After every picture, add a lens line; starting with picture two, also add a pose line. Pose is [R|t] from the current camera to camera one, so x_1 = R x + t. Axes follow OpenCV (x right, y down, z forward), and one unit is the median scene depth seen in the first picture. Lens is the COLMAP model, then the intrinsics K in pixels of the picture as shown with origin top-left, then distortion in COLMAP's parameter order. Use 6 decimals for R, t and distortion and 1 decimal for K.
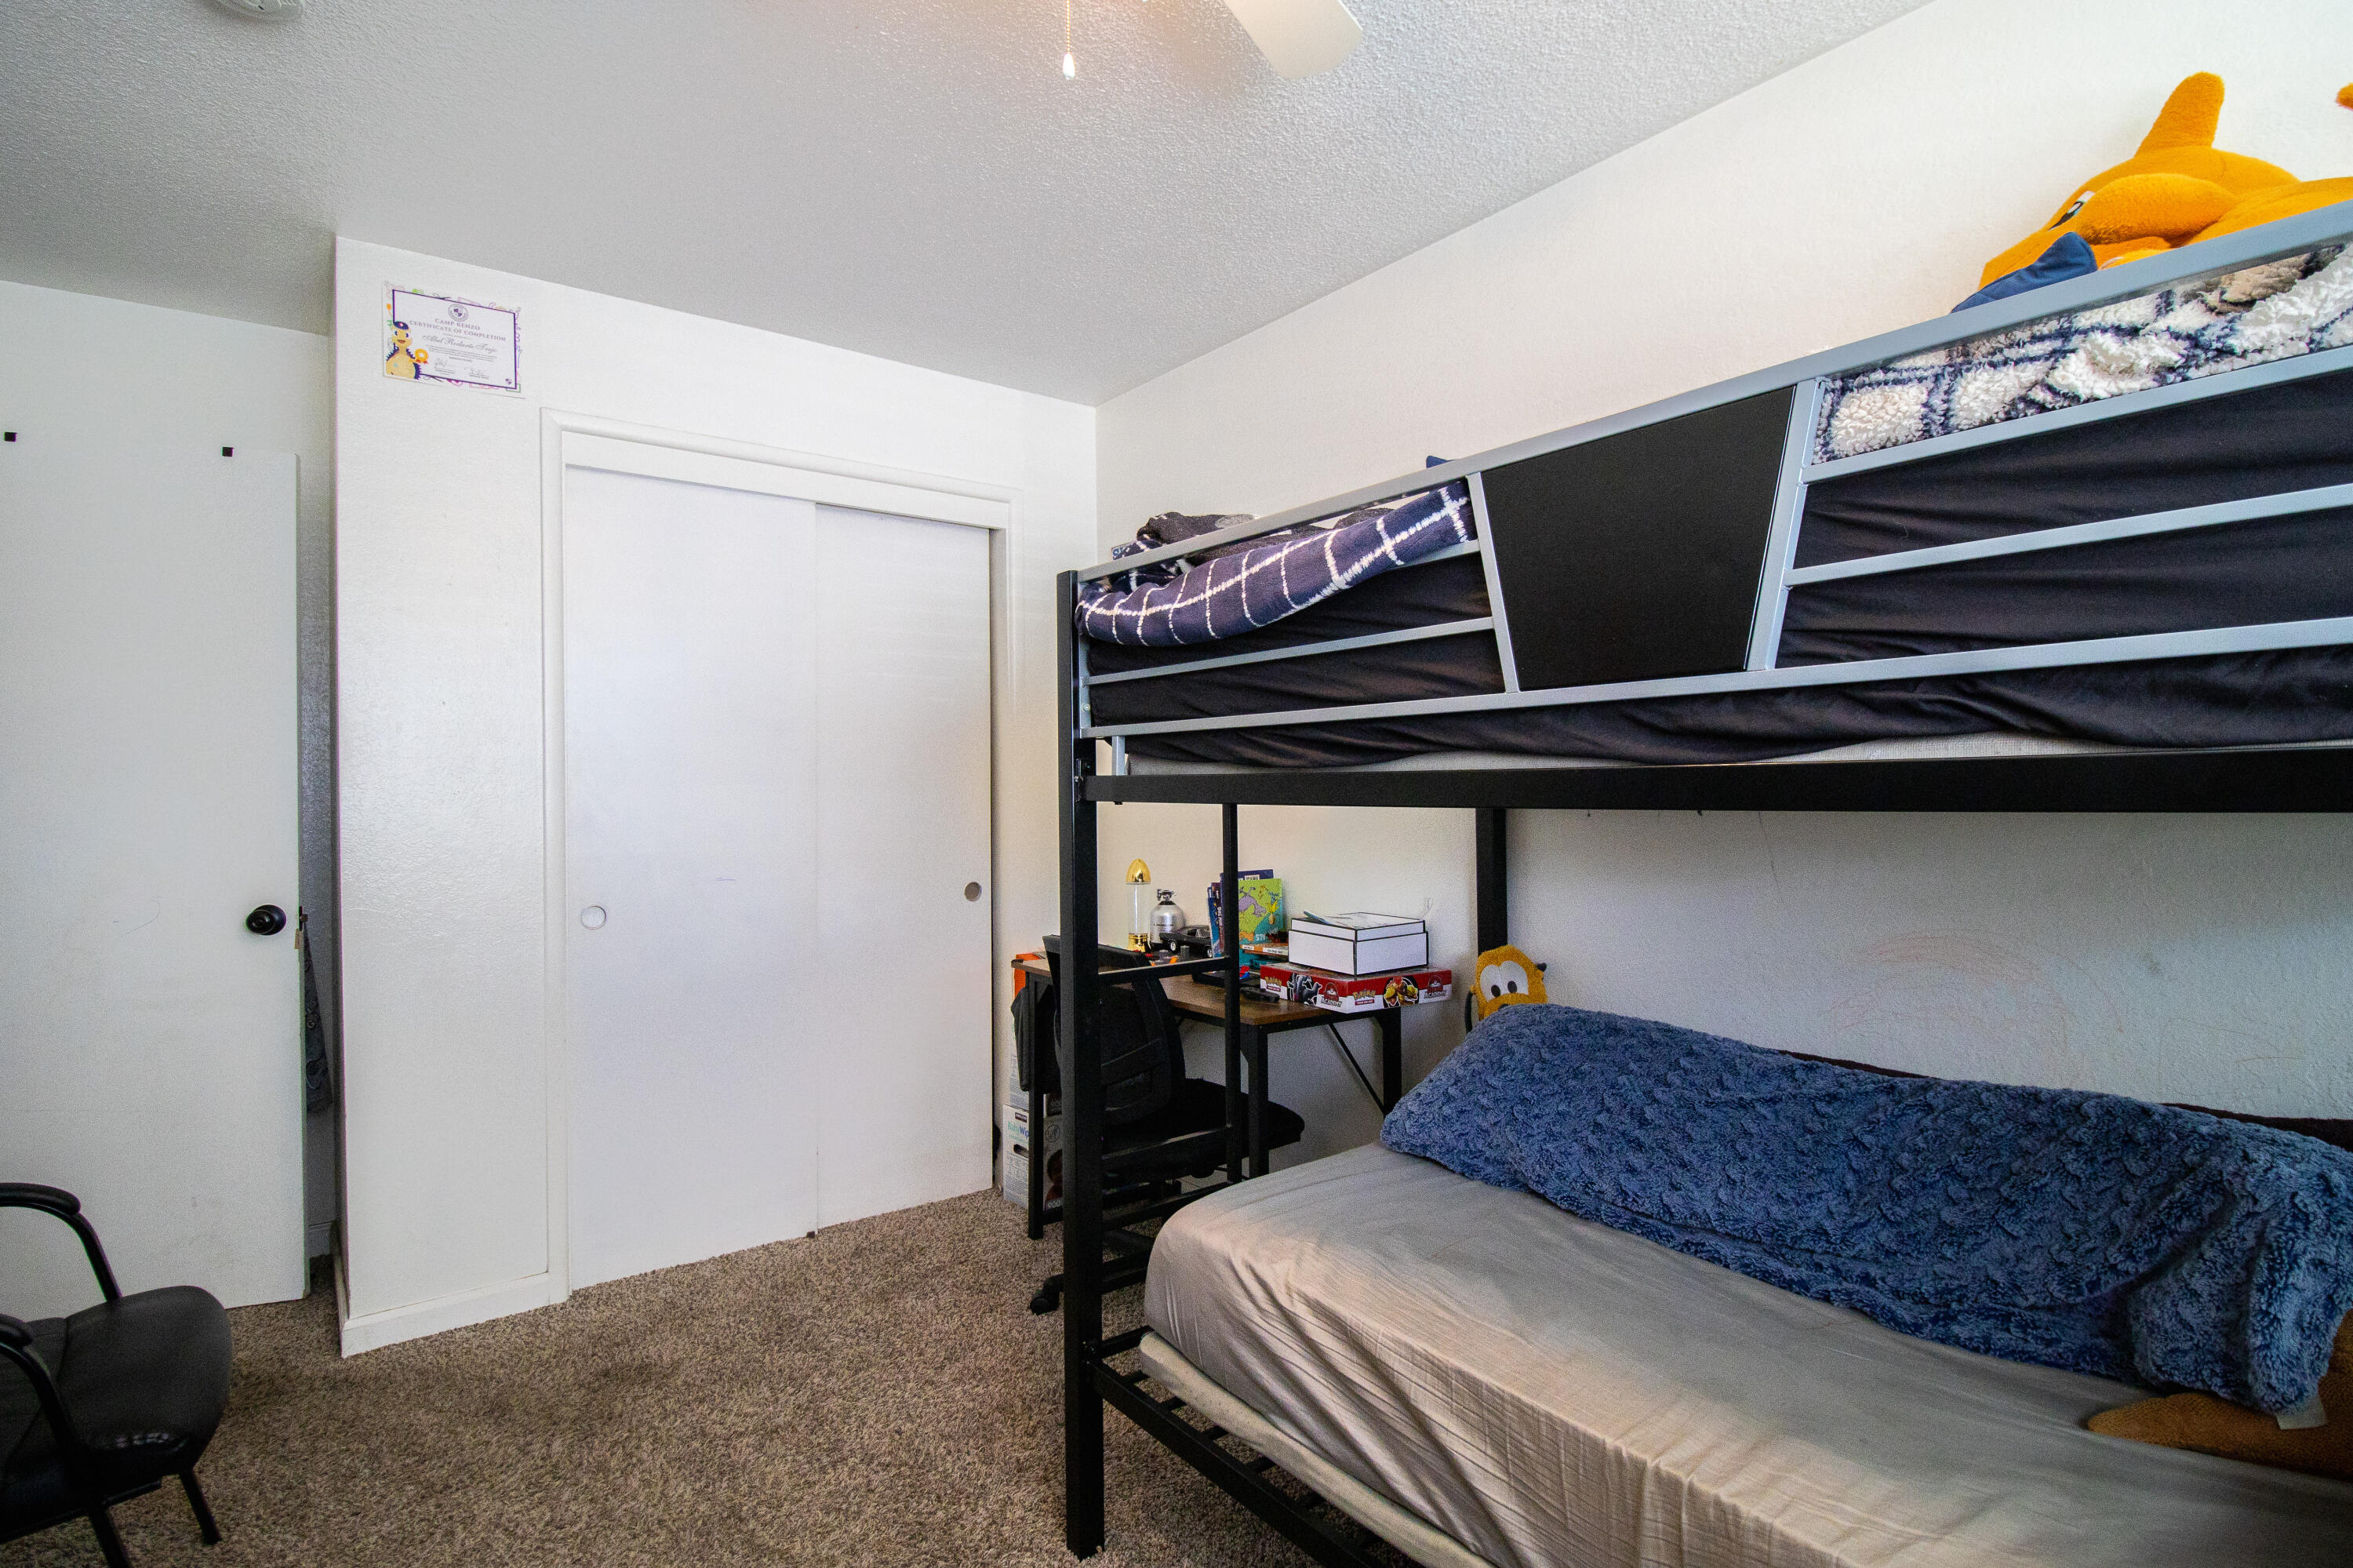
lens RADIAL K [[1123.5, 0, 1187.0], [0, 1123.5, 790.2], [0, 0, 1]] dist [0.001660, -0.013844]
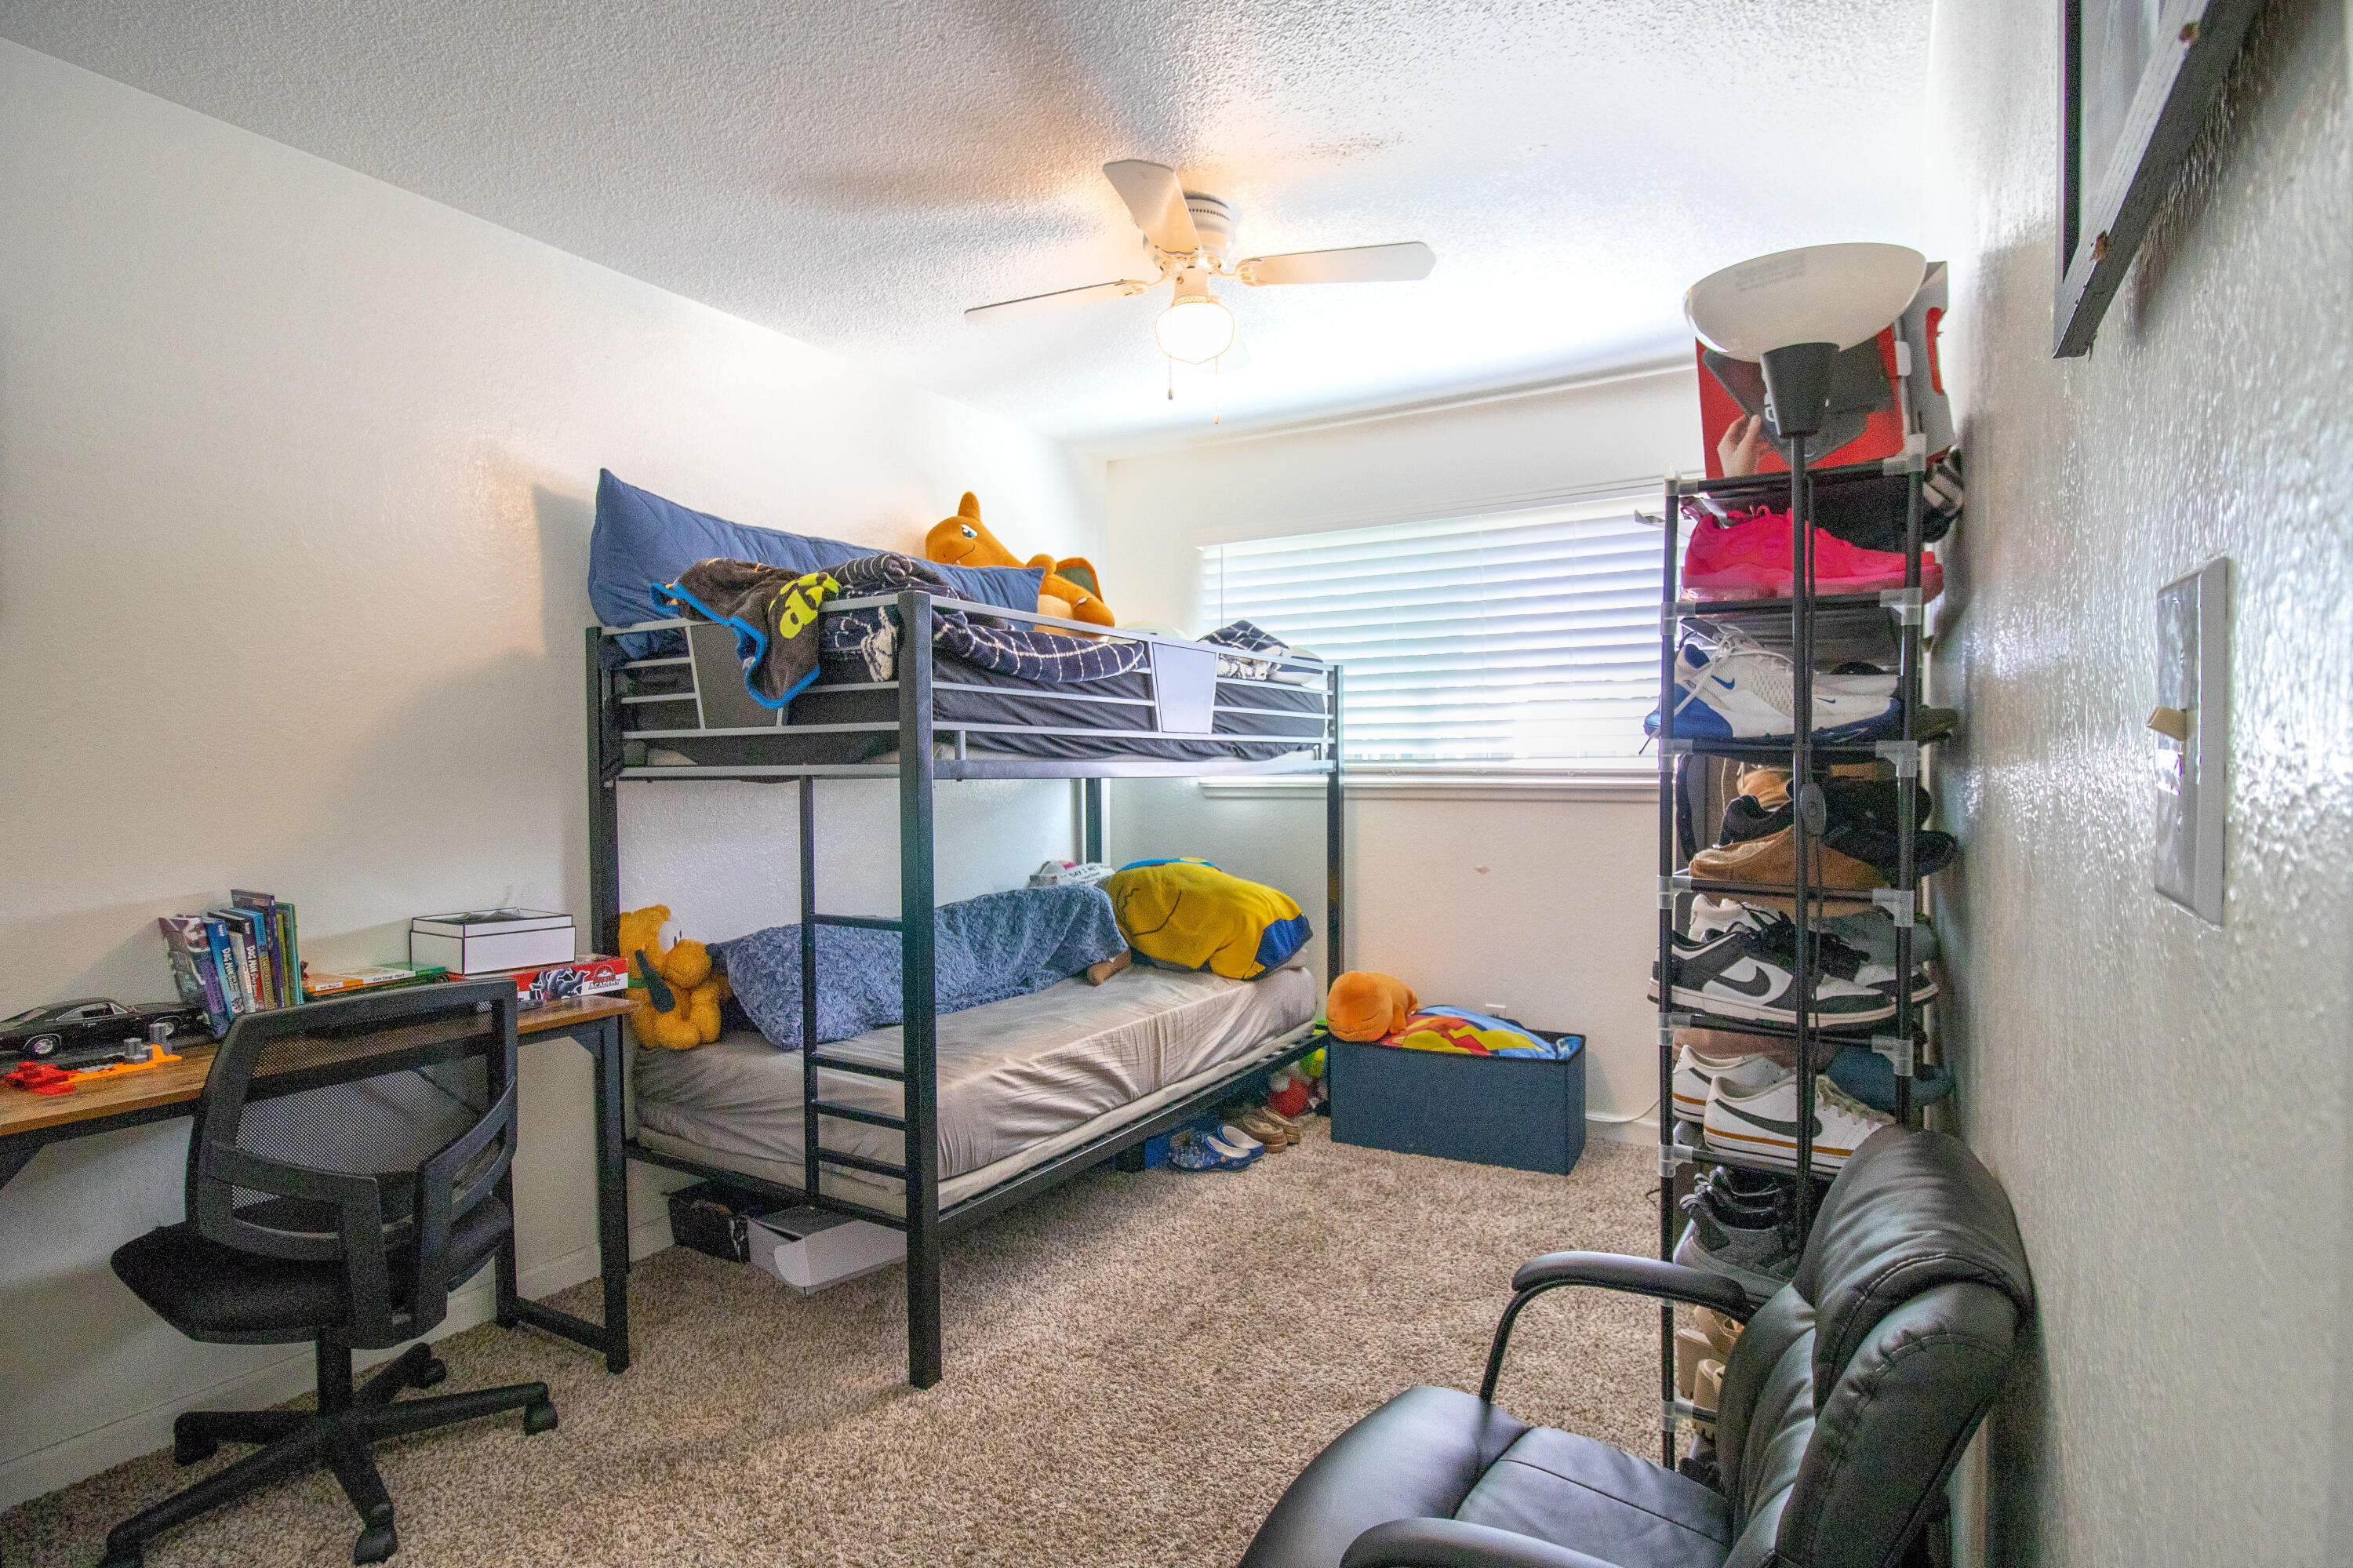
lens RADIAL K [[1123.5, 0, 1187.0], [0, 1123.5, 790.2], [0, 0, 1]] dist [0.001660, -0.013844]
pose [[-0.353960, -0.007572, 0.935230, -1.831922], [0.007120, 0.999916, 0.010790, 0.015693], [-0.935233, 0.010479, -0.353877, 1.598282]]
